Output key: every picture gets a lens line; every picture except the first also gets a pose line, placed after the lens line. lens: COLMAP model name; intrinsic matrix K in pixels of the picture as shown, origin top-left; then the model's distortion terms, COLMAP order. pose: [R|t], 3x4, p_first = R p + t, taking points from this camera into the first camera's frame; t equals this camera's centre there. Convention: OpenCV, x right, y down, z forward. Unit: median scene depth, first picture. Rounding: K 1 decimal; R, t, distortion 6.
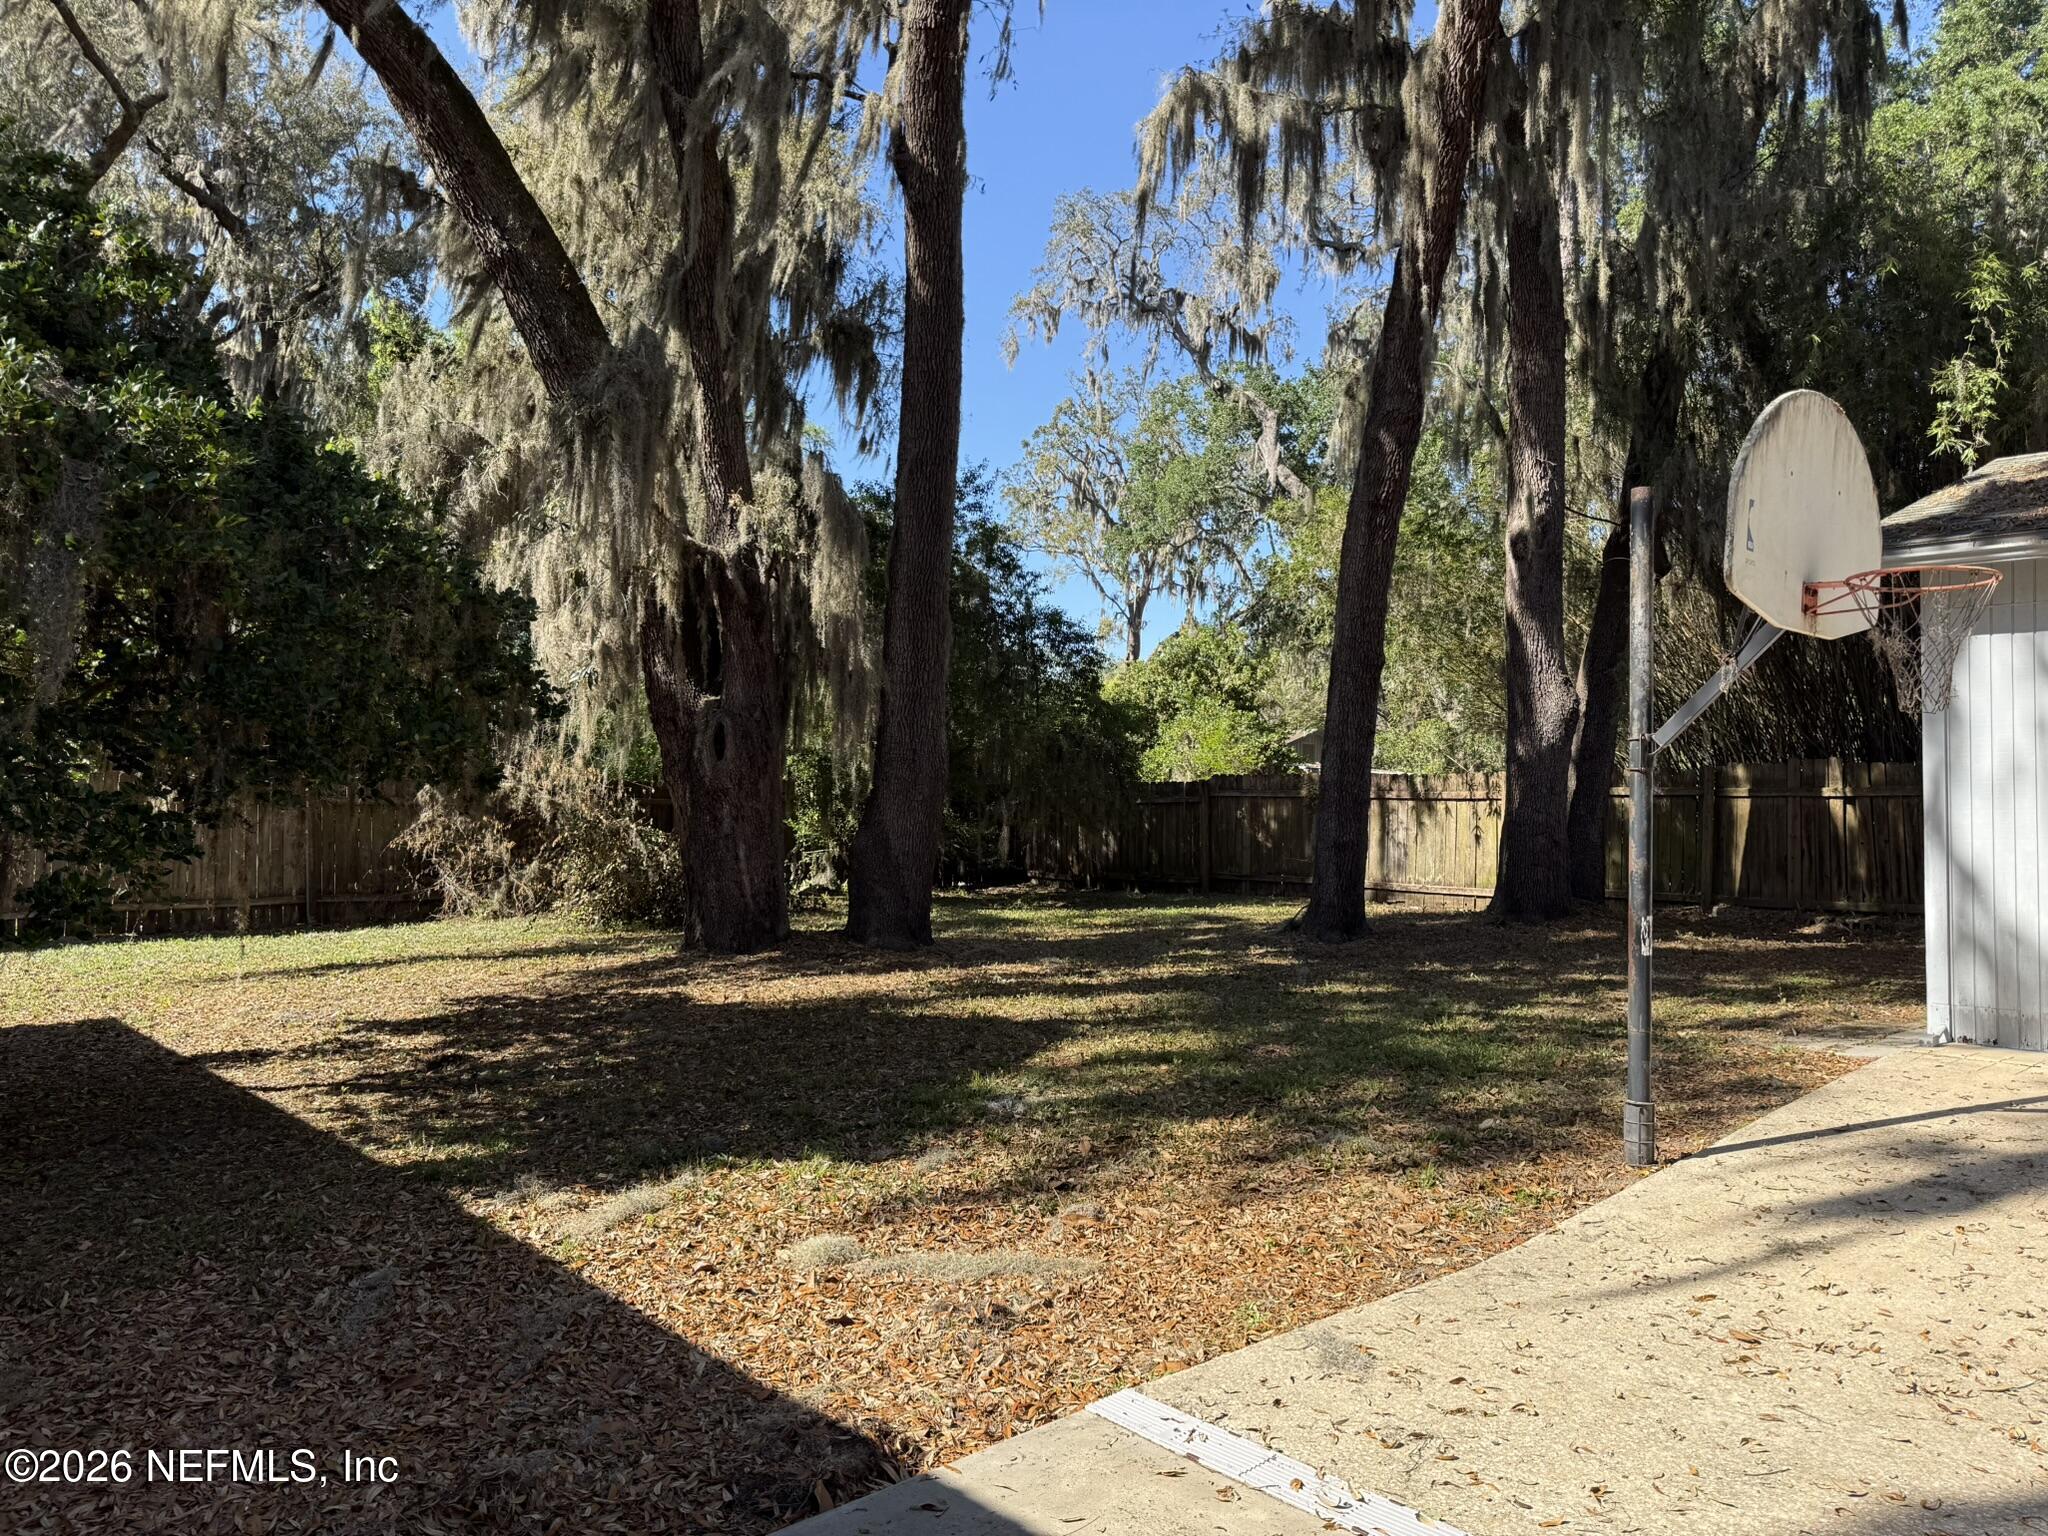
lens RADIAL K [[1449.2, 0, 1029.3], [0, 1449.2, 763.8], [0, 0, 1]] dist [0.004029, -0.000479]
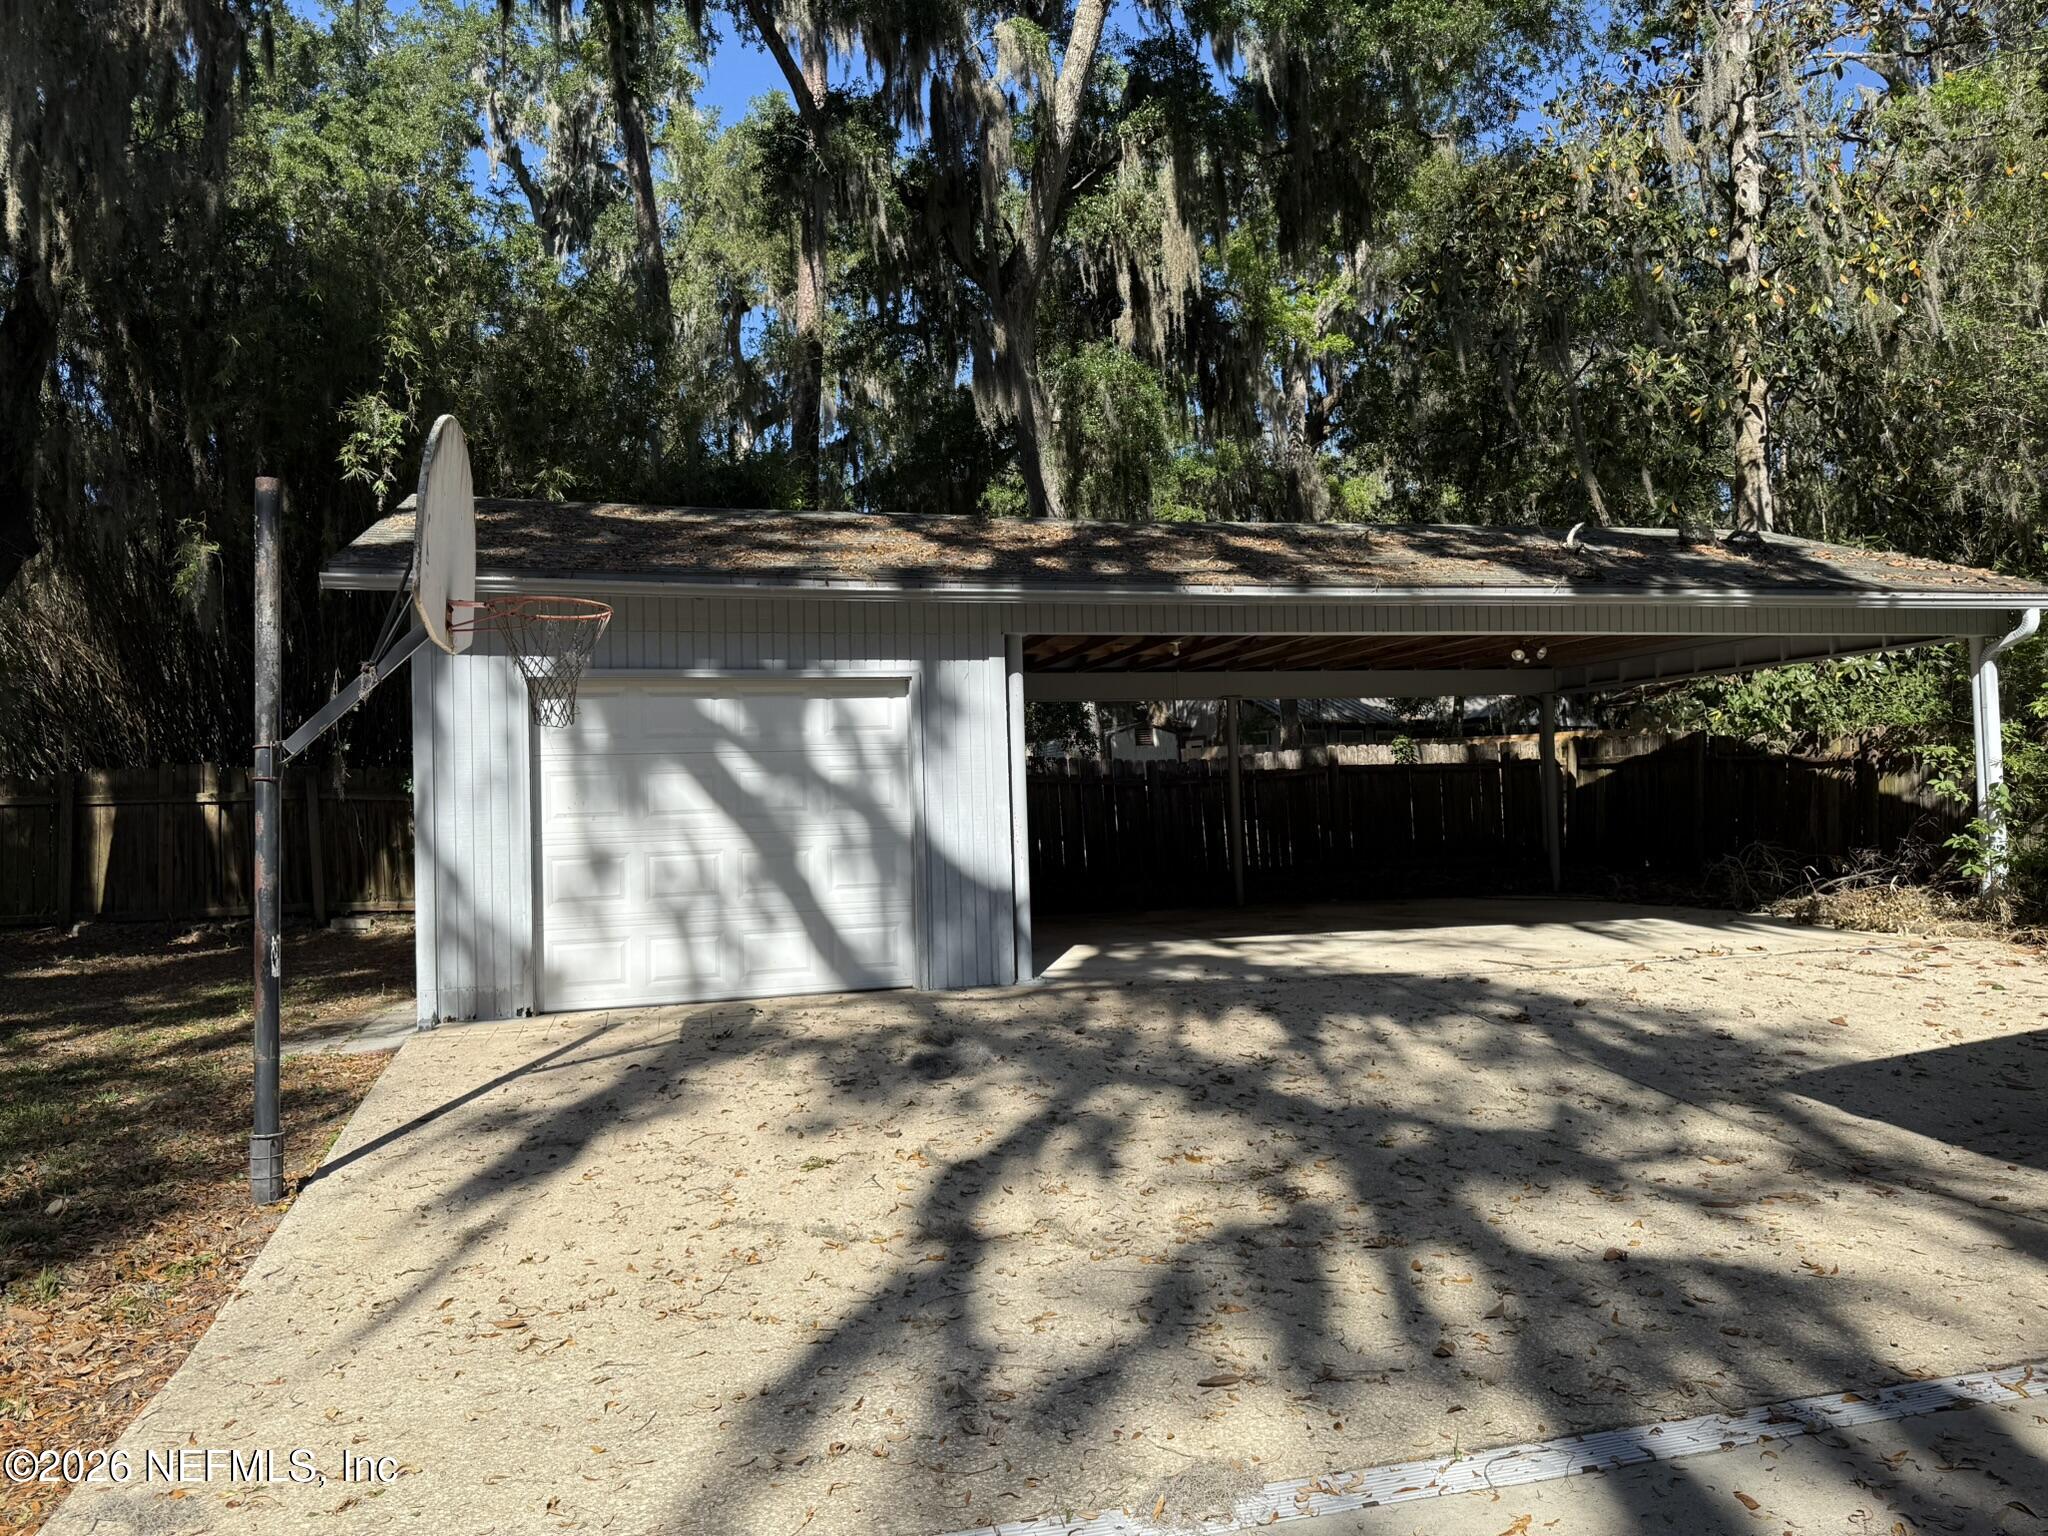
lens RADIAL K [[1449.2, 0, 1027.9], [0, 1449.2, 772.8], [0, 0, 1]] dist [0.004029, -0.000479]
pose [[0.462401, -0.004303, 0.886660, -0.175758], [0.001594, 0.999991, 0.004021, -0.002993], [-0.886669, -0.000446, 0.462404, 0.129335]]
